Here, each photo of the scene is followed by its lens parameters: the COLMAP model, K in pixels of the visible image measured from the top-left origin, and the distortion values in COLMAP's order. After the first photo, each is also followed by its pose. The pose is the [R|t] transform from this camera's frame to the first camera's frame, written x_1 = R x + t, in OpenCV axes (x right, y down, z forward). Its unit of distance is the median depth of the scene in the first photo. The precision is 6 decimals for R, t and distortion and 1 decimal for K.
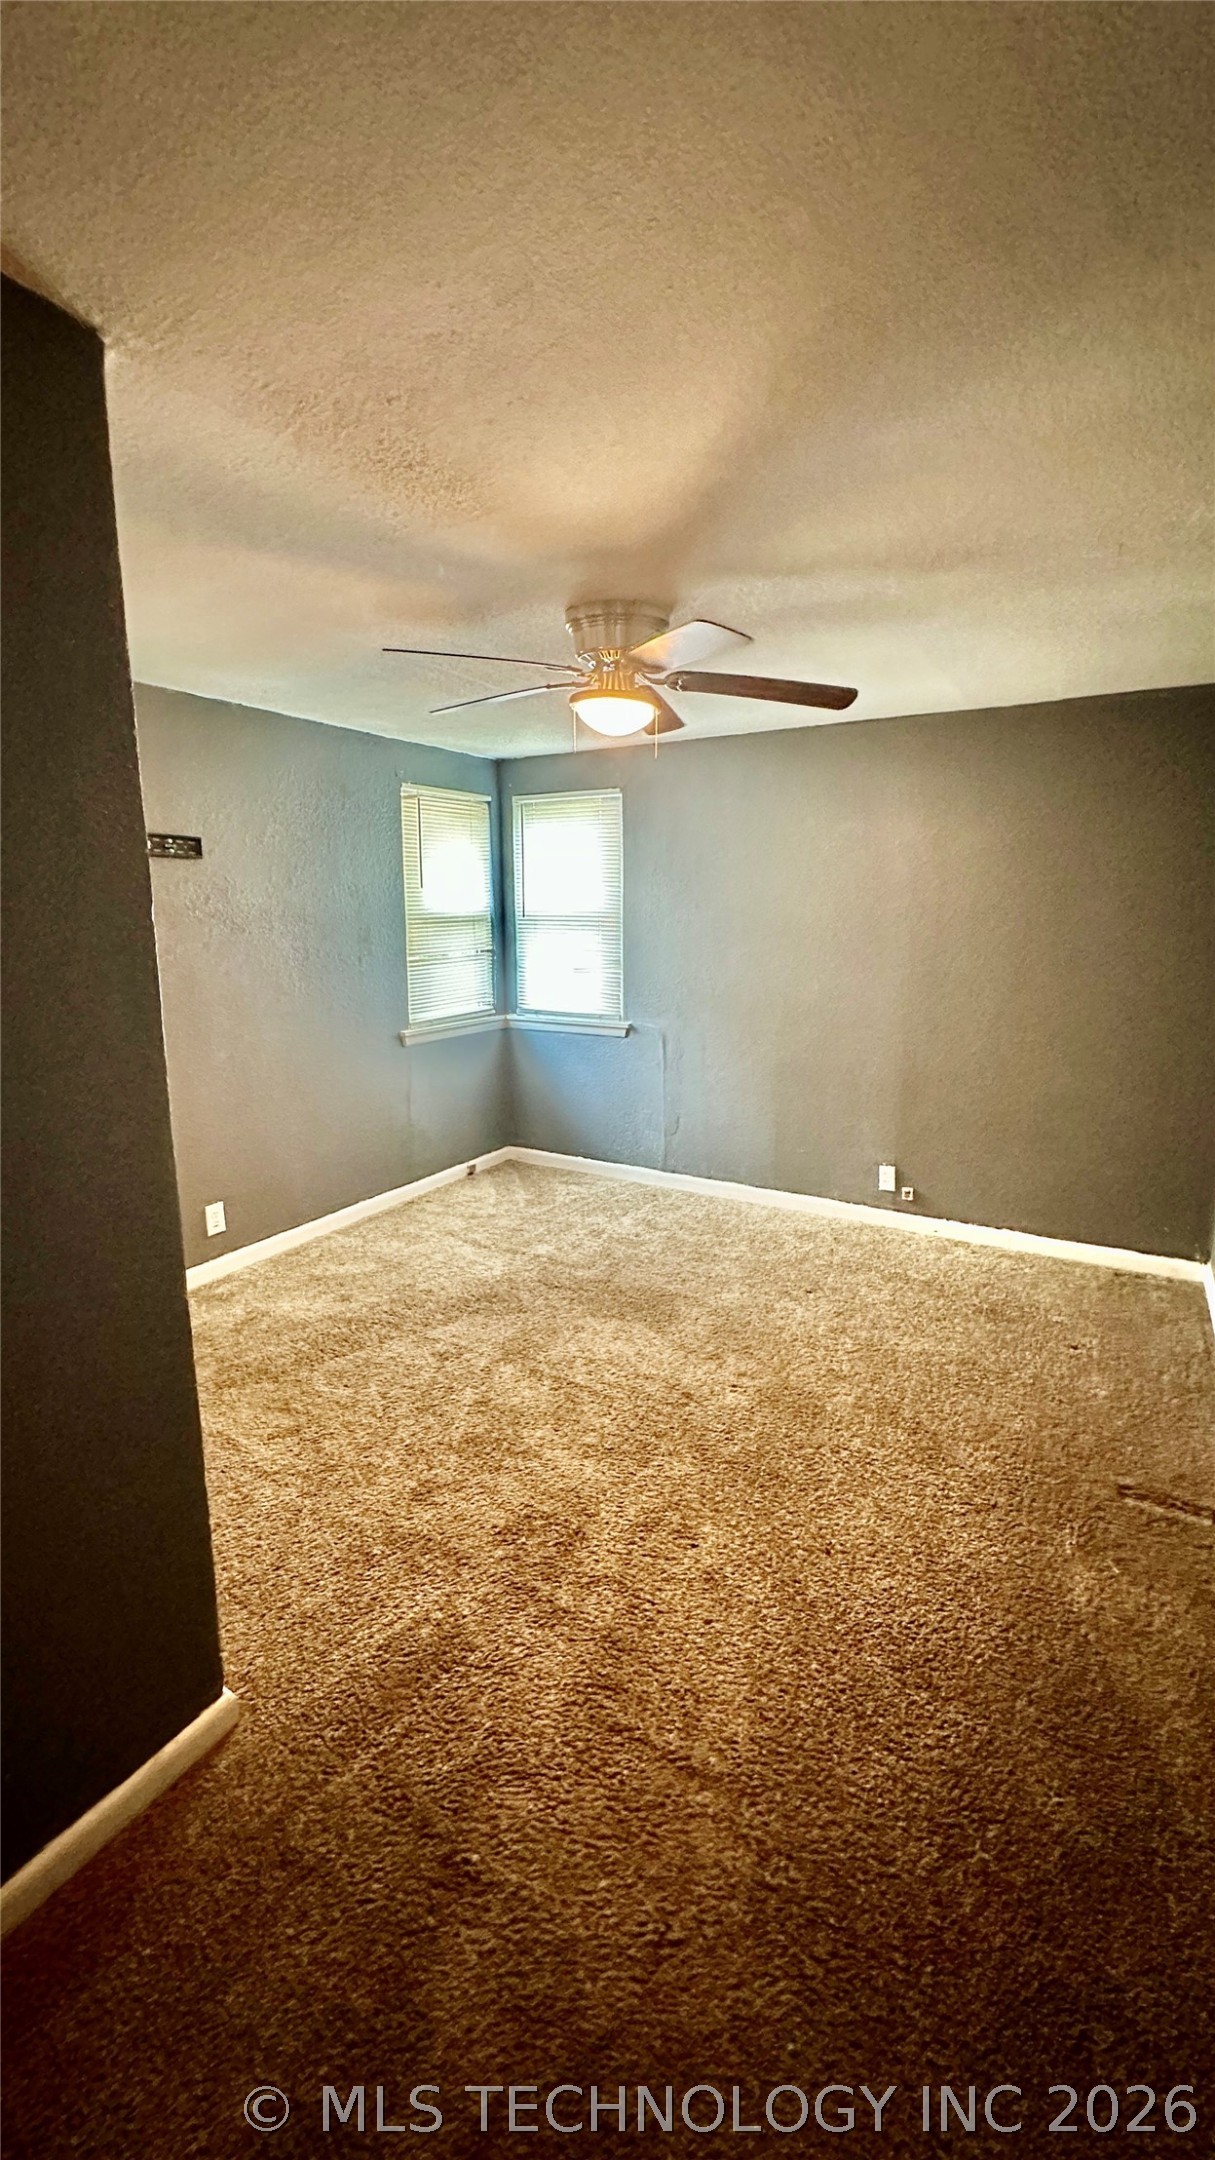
lens RADIAL K [[860.7, 0, 619.6], [0, 860.7, 1075.7], [0, 0, 1]] dist [-0.004722, 0.000286]
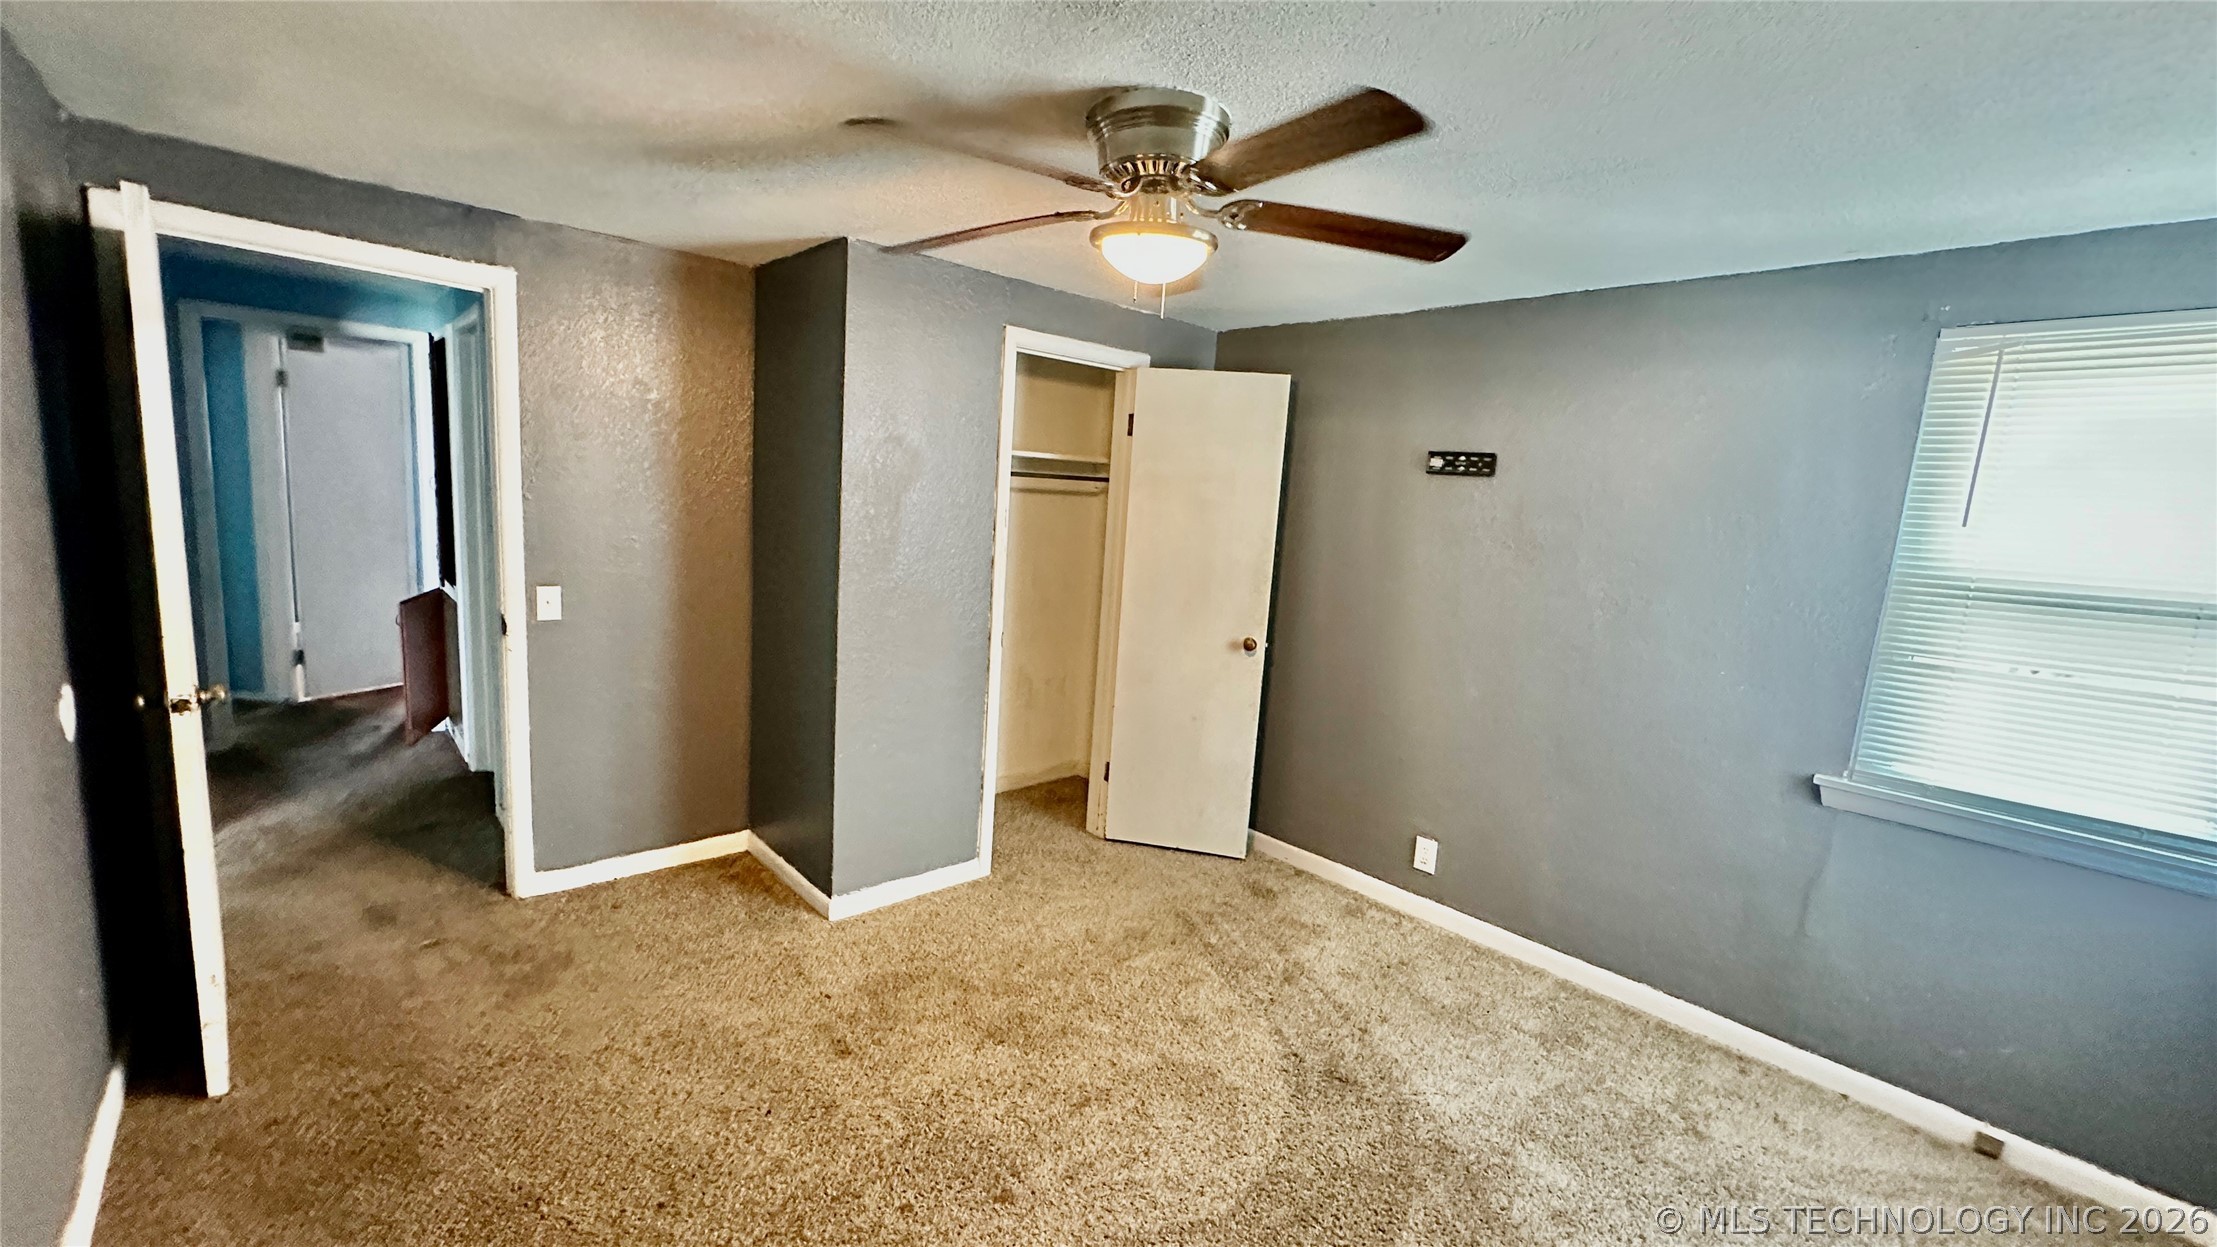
lens RADIAL K [[883.4, 0, 1105.3], [0, 883.4, 622.9], [0, 0, 1]] dist [-0.004722, 0.000286]
pose [[-0.295478, 0.122622, -0.947447, 0.463382], [-0.247180, 0.948147, 0.199799, -0.161814], [0.922819, 0.293226, -0.249847, 0.766398]]
